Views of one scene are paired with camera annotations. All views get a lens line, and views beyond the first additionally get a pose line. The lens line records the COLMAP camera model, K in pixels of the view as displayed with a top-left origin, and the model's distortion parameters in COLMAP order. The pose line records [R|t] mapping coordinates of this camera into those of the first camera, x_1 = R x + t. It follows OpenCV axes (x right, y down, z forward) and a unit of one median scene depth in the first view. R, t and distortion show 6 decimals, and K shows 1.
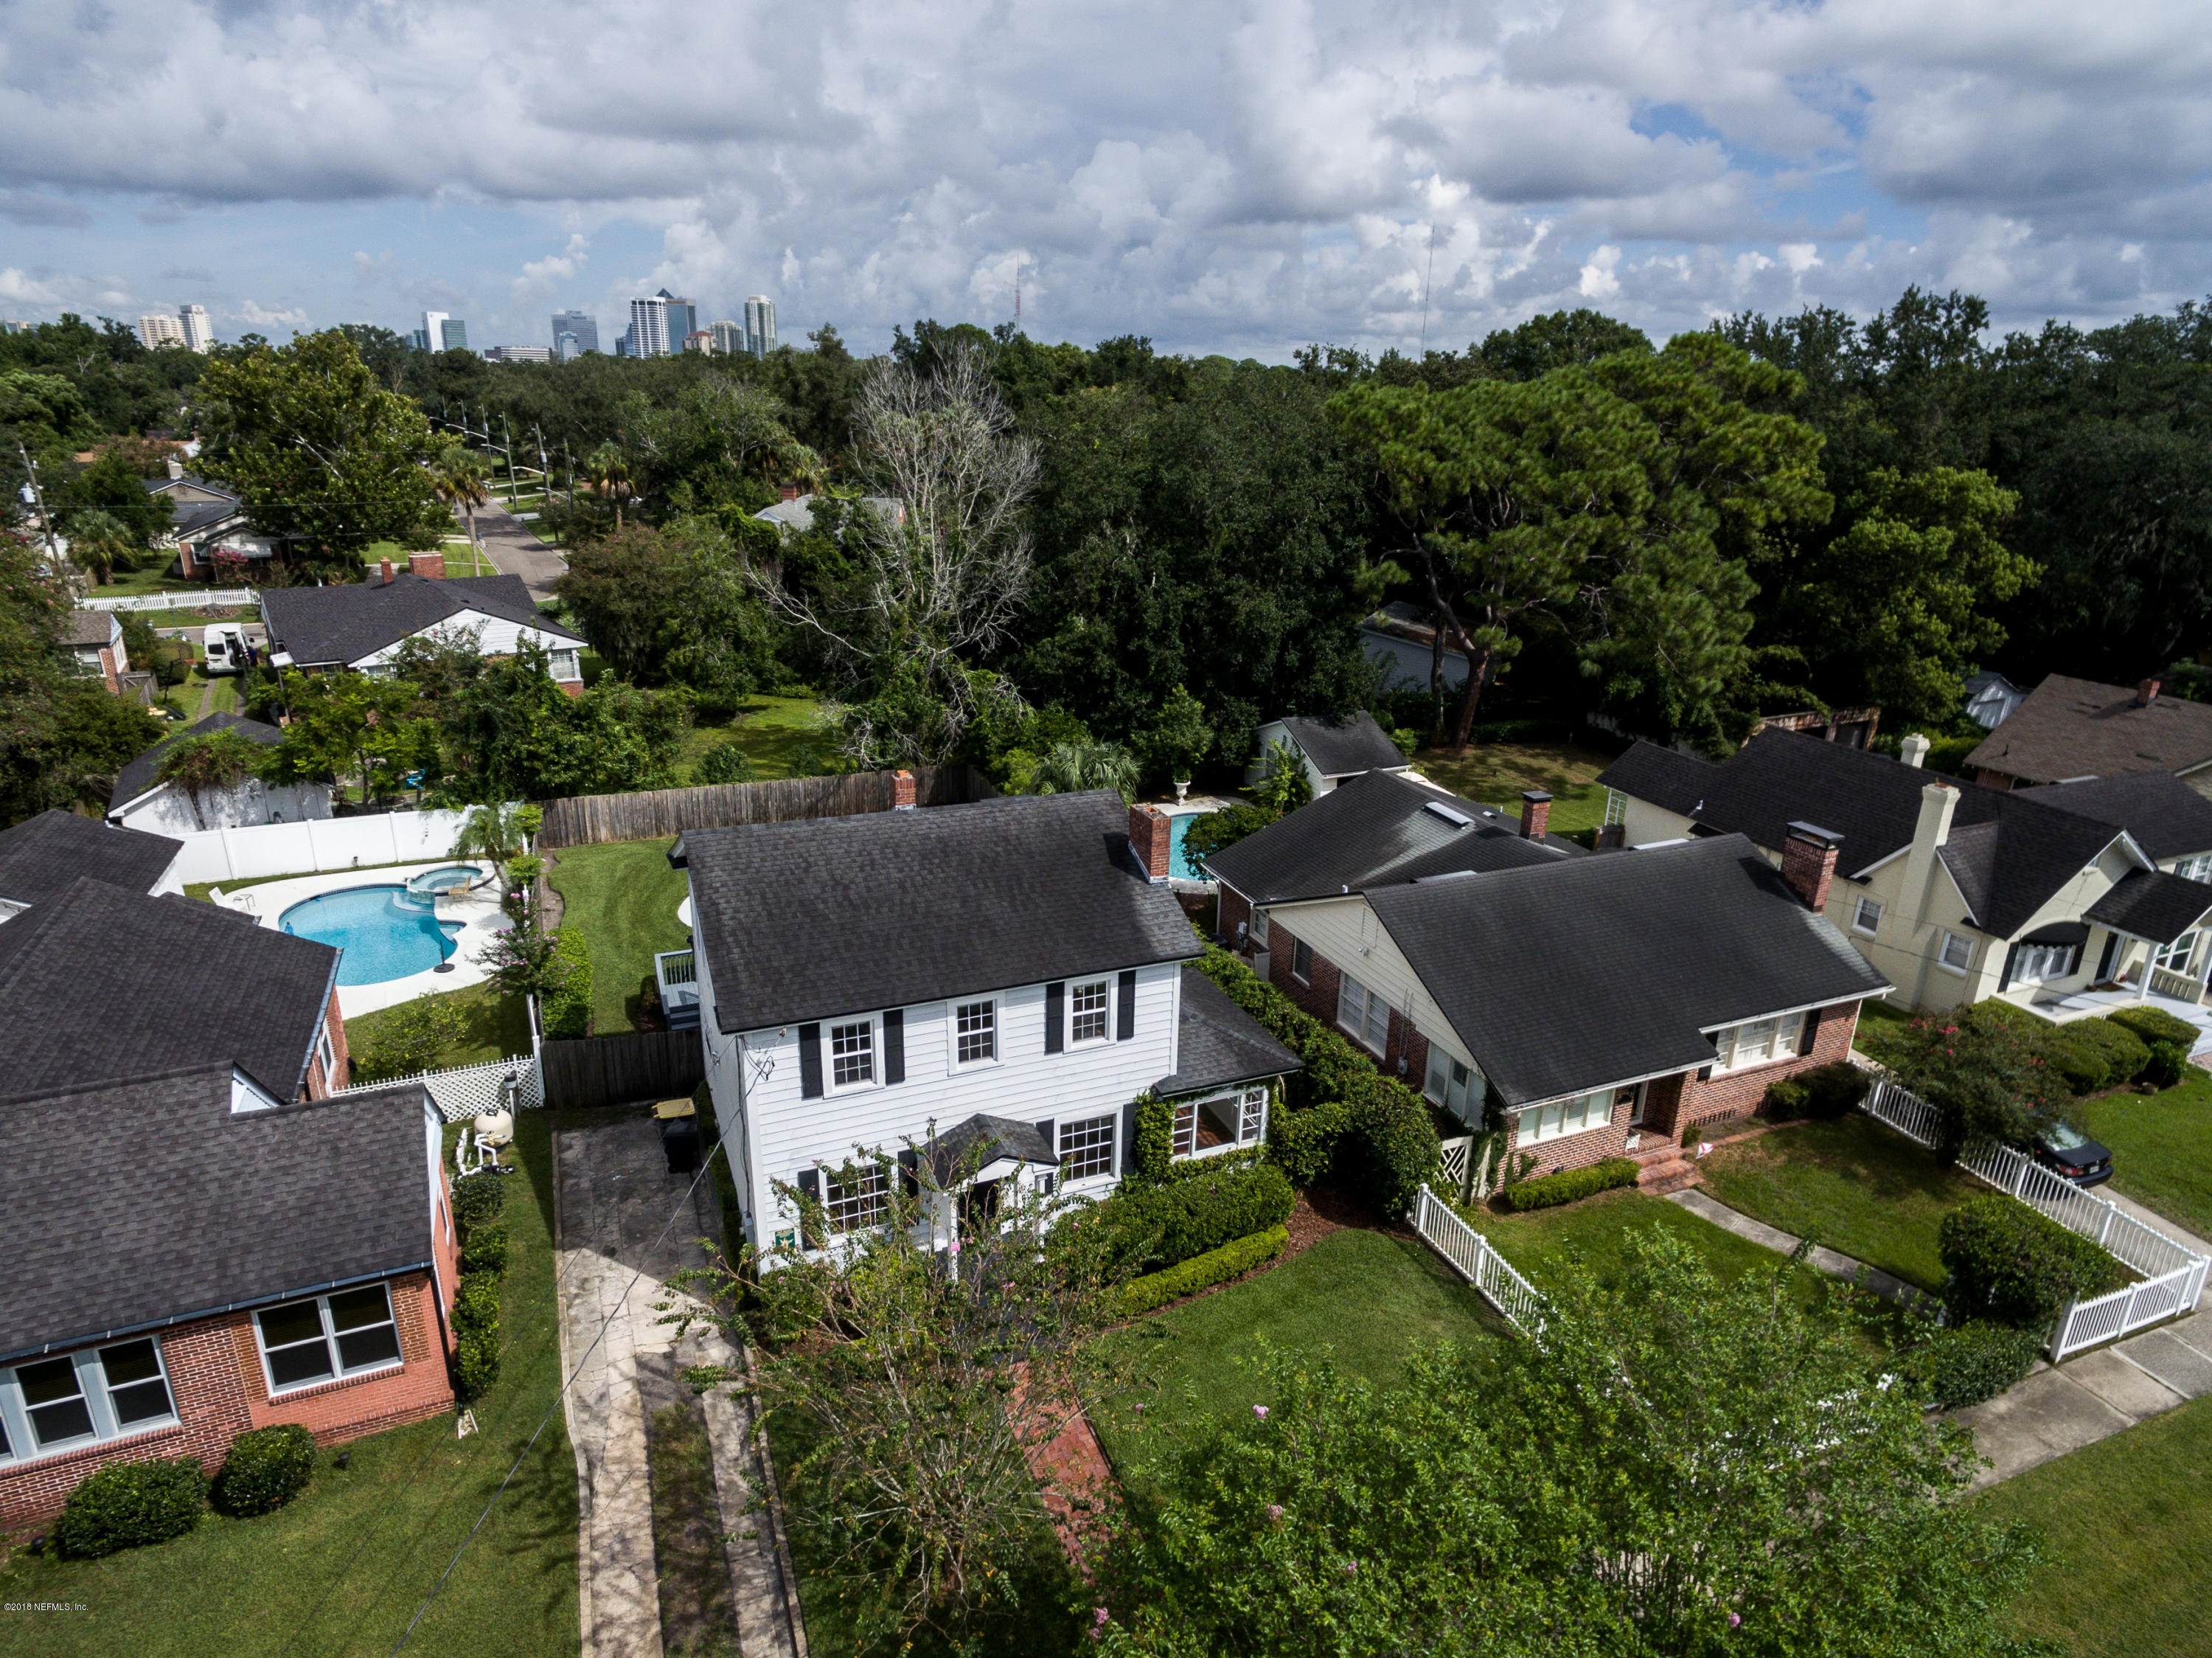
lens RADIAL K [[1235.5, 0, 1098.3], [0, 1235.5, 834.4], [0, 0, 1]] dist [0.007106, 0.005740]
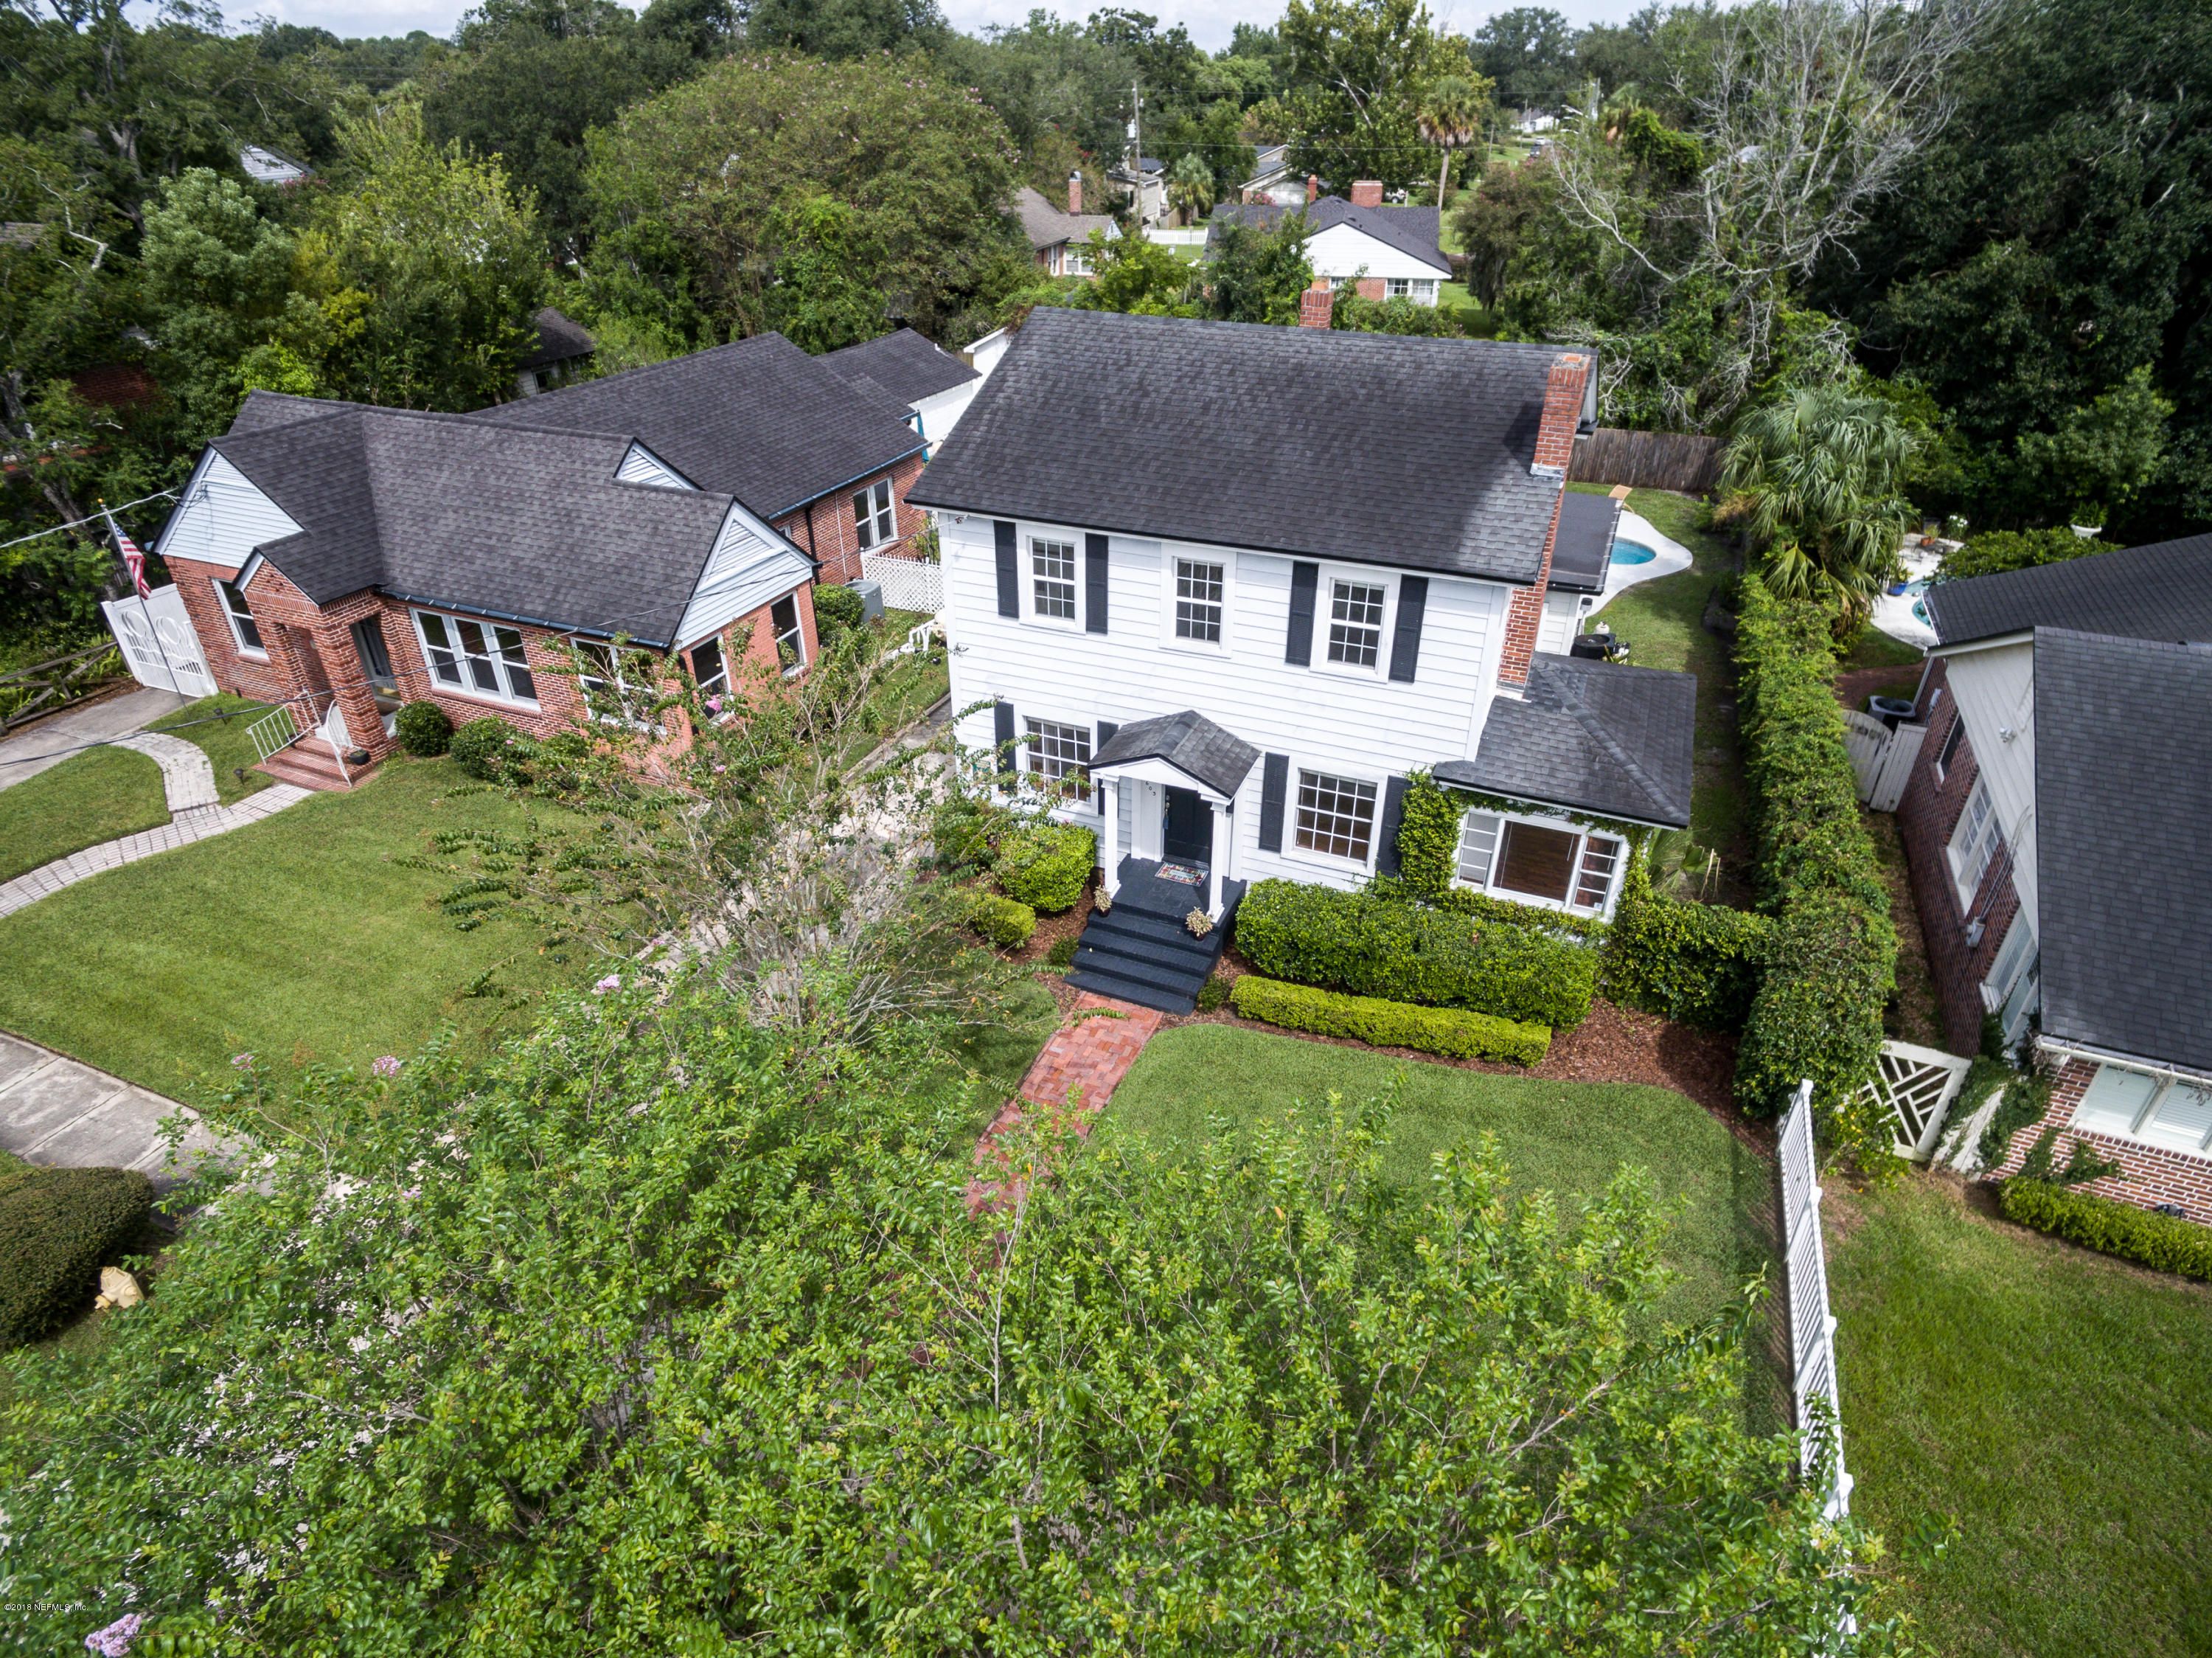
lens RADIAL K [[1235.5, 0, 1125.2], [0, 1235.5, 827.1], [0, 0, 1]] dist [0.007106, 0.005740]
pose [[0.705509, 0.352523, -0.614805, 0.362604], [-0.225618, 0.934096, 0.276698, 0.081279], [0.671829, -0.056502, 0.738548, 0.358421]]
